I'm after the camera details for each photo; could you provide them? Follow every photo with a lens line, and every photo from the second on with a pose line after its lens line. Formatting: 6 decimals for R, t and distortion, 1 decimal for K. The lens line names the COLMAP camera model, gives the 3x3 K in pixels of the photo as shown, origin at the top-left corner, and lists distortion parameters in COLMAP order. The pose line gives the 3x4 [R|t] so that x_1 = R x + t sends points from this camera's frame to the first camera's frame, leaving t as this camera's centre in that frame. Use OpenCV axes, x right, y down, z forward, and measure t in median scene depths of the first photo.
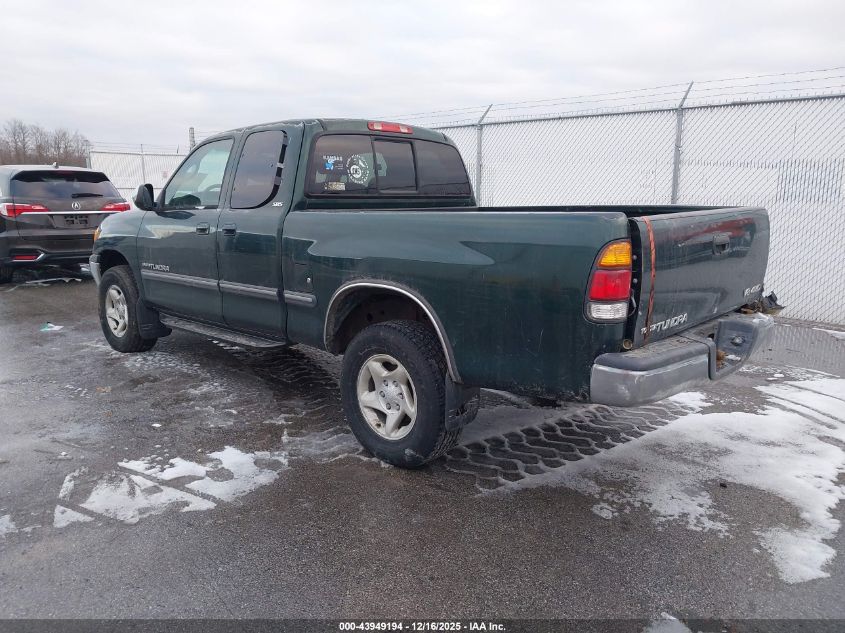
lens RADIAL K [[665.5, 0, 422.5], [0, 665.5, 316.5], [0, 0, 1]] dist [0.000806, 0.001460]
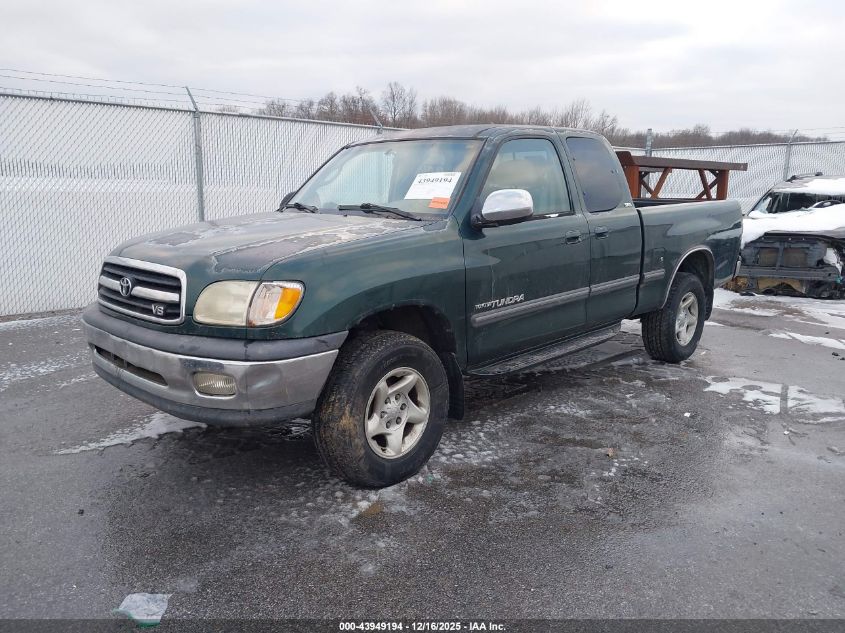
lens RADIAL K [[684.5, 0, 417.8], [0, 684.5, 312.0], [0, 0, 1]] dist [0.064333, -0.073546]
pose [[0.008662, -0.189338, 0.981874, -1.371447], [0.194944, 0.963390, 0.184054, -0.264184], [-0.980776, 0.189816, 0.045255, 1.264206]]
